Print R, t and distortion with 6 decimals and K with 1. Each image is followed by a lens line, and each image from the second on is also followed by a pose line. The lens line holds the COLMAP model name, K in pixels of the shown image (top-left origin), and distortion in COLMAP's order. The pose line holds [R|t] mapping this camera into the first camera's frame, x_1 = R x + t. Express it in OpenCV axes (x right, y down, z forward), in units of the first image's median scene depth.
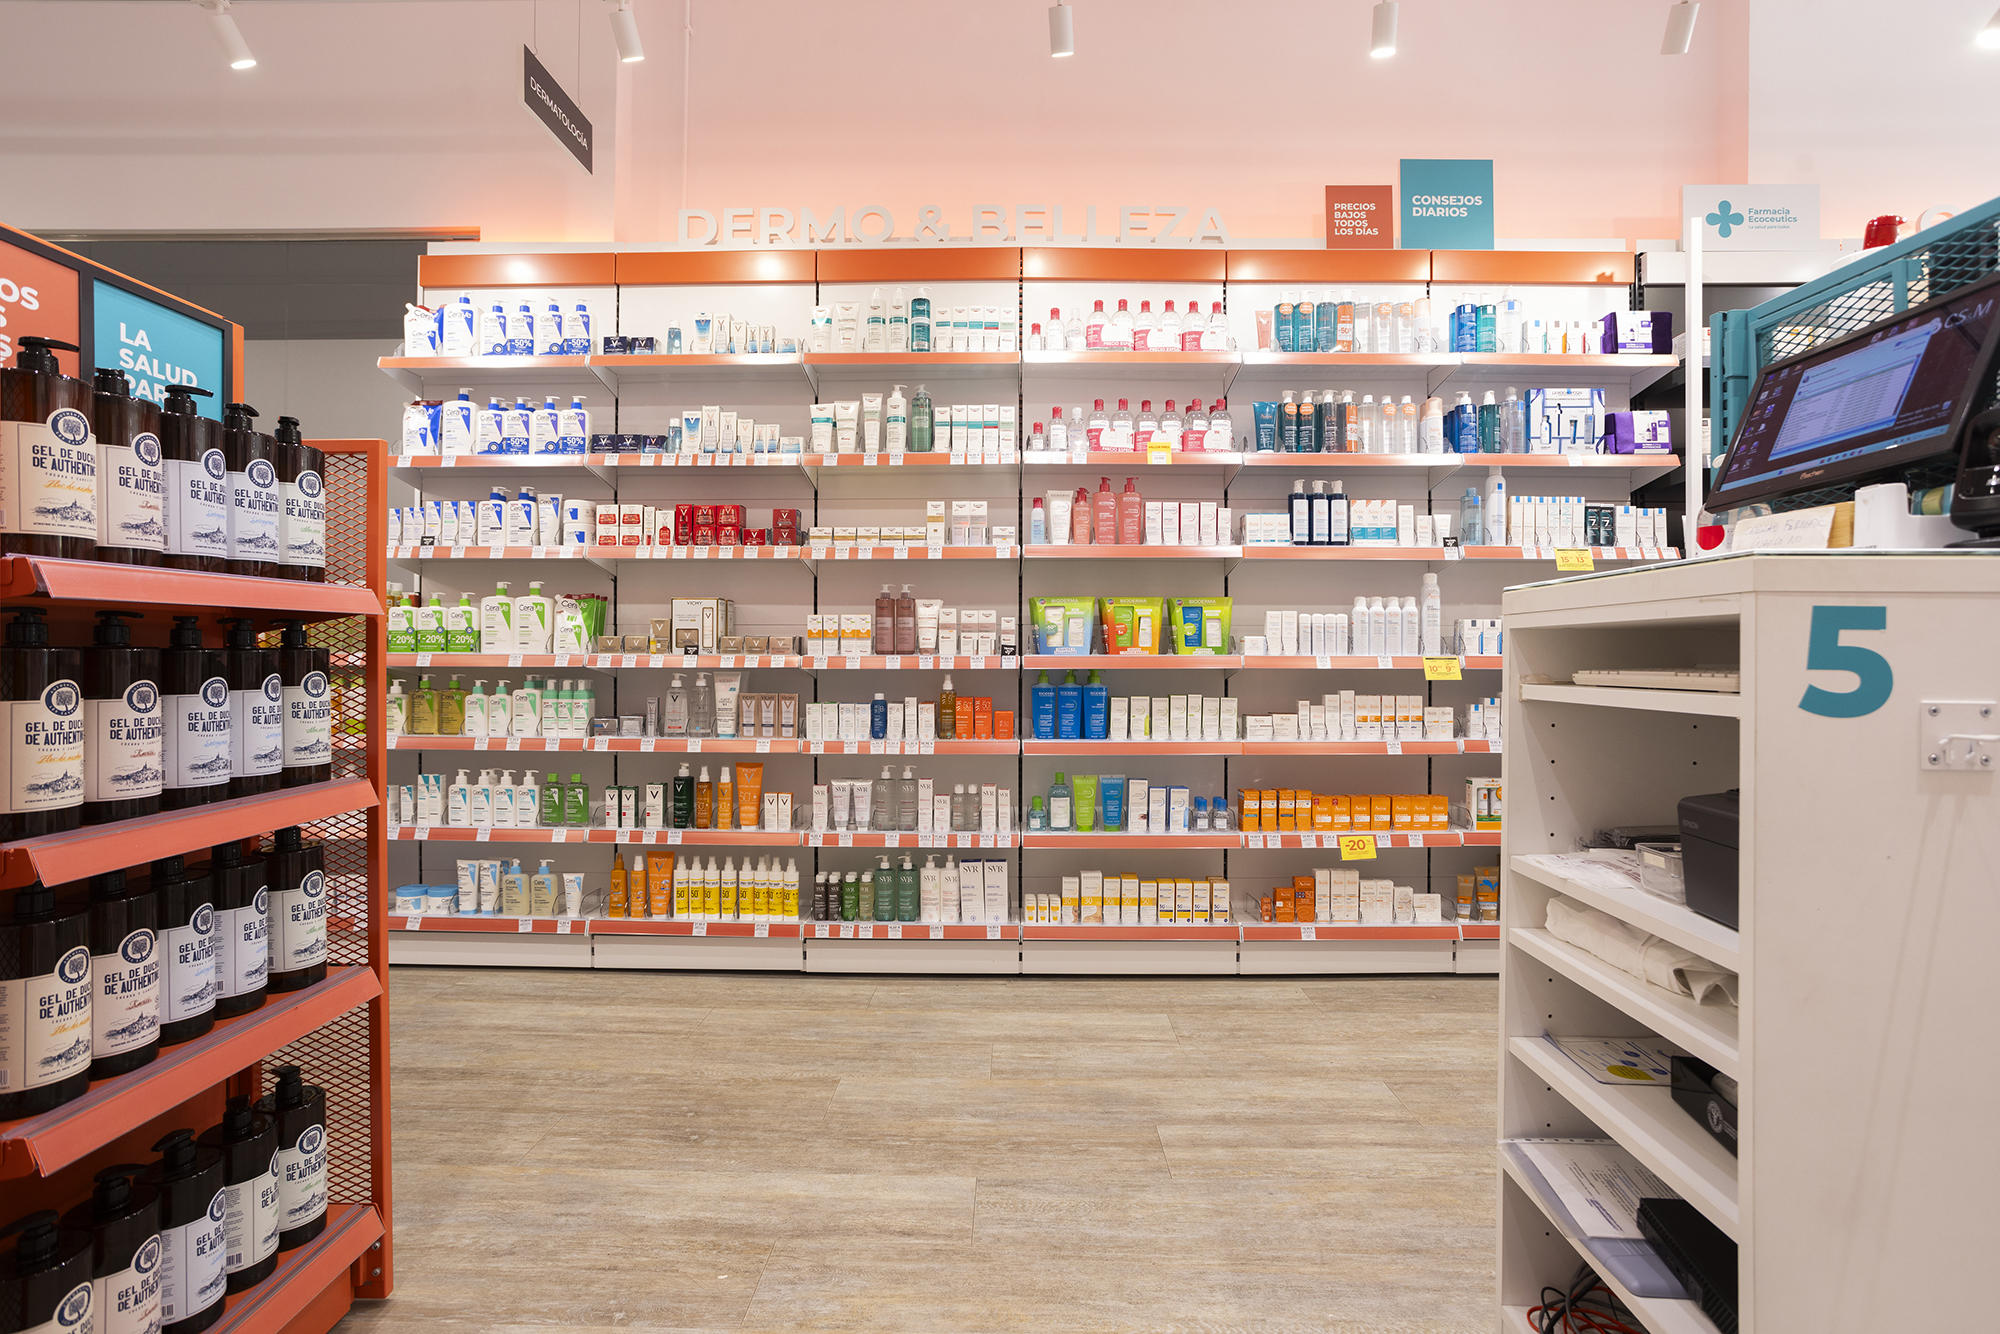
lens RADIAL K [[966.9, 0, 1000.0], [0, 966.9, 667.0], [0, 0, 1]] dist [-0.035109, 0.000113]
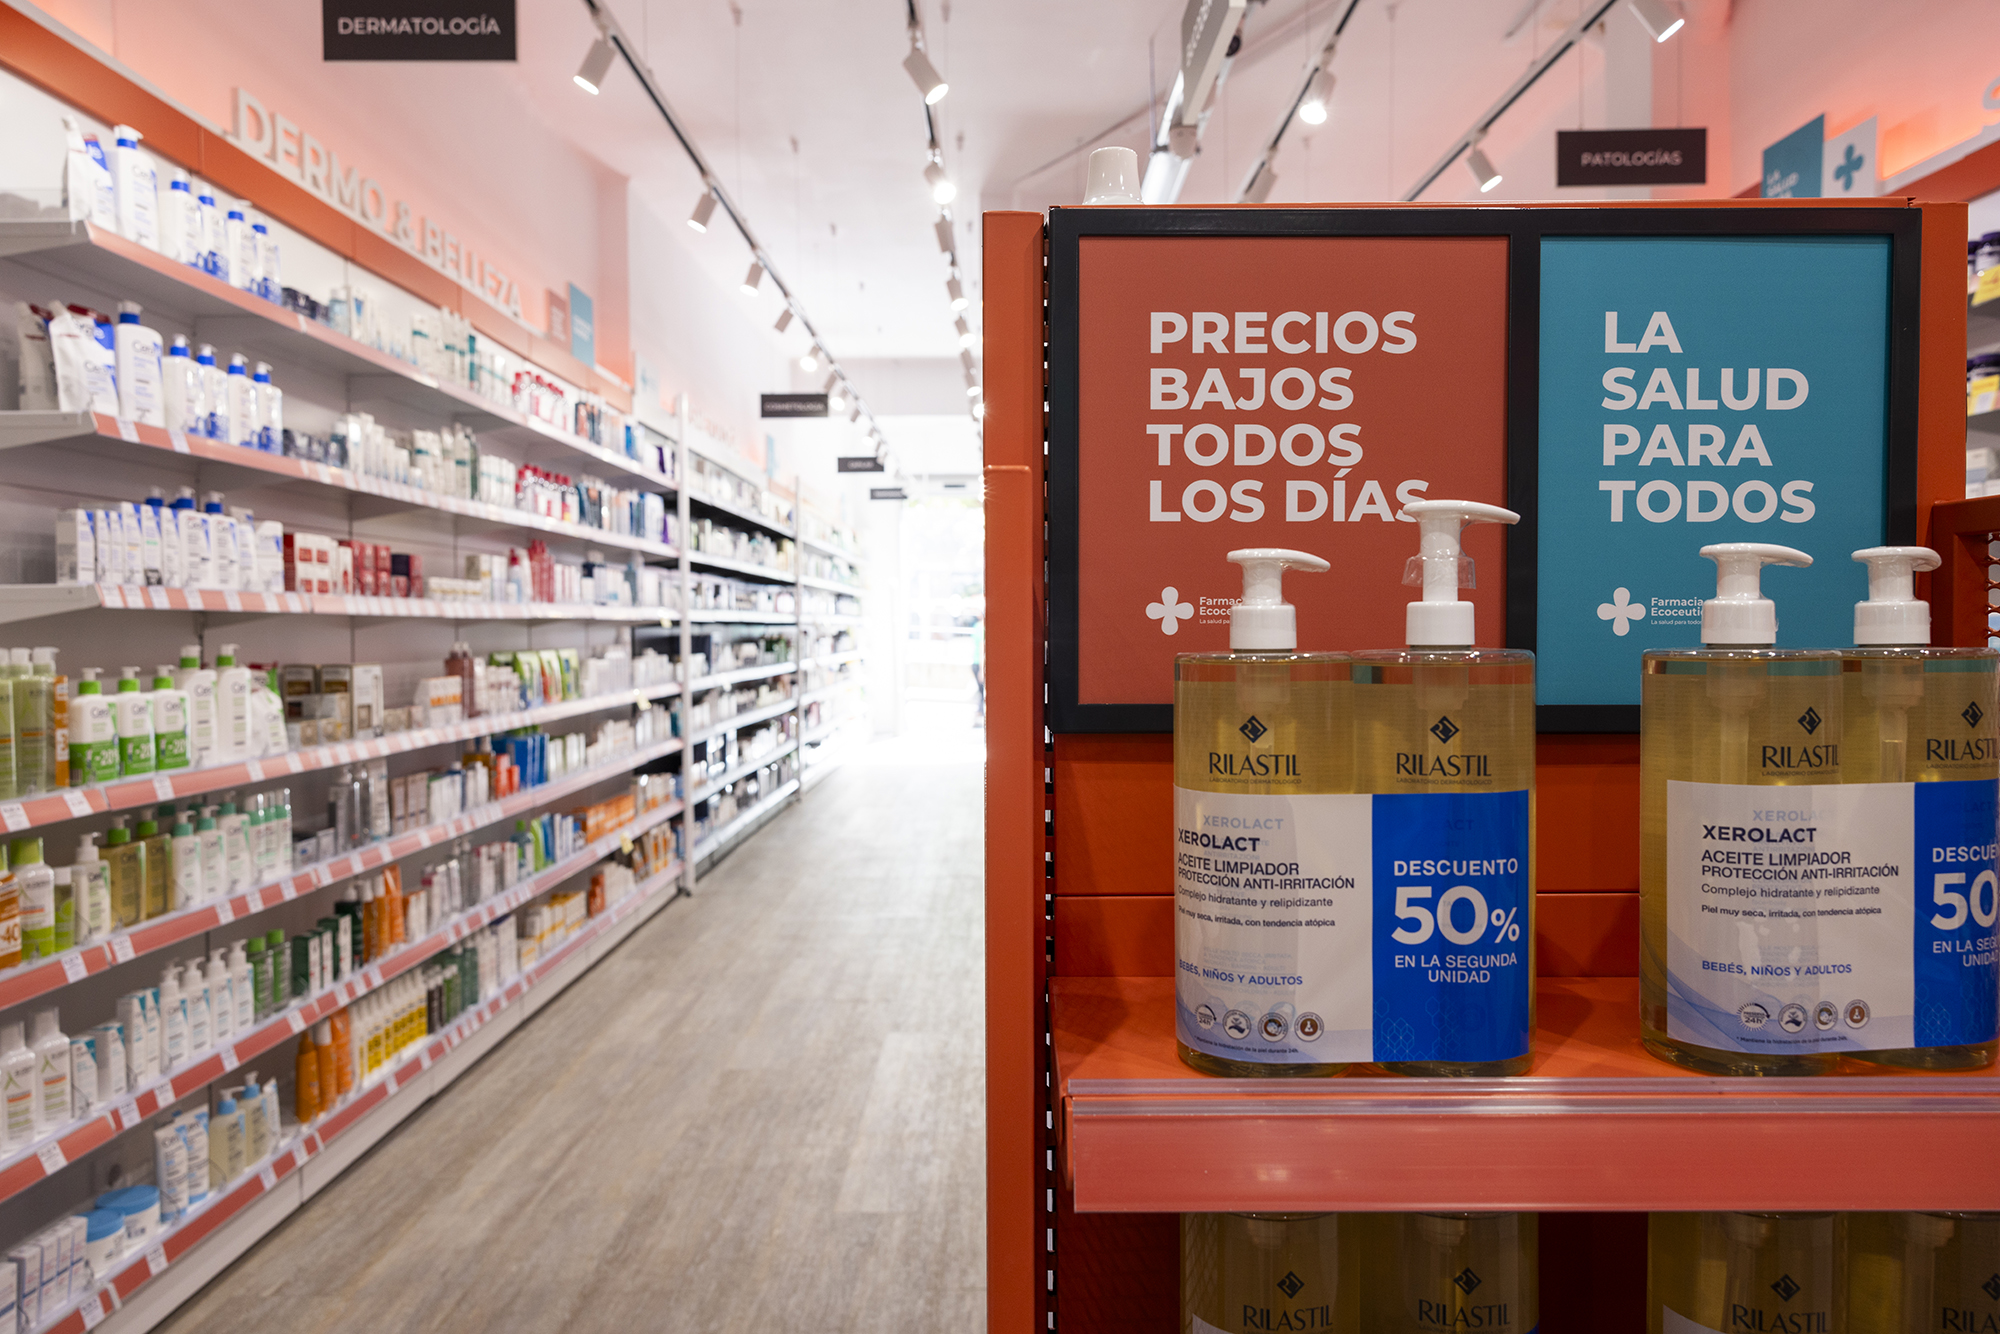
lens RADIAL K [[1354.2, 0, 1000.5], [0, 1354.2, 662.3], [0, 0, 1]] dist [0.000201, 0.007254]
pose [[-0.012925, -0.032317, 0.999394, -1.601931], [0.011645, 0.999405, 0.032468, -0.116504], [-0.999849, 0.012057, -0.012541, 0.578078]]
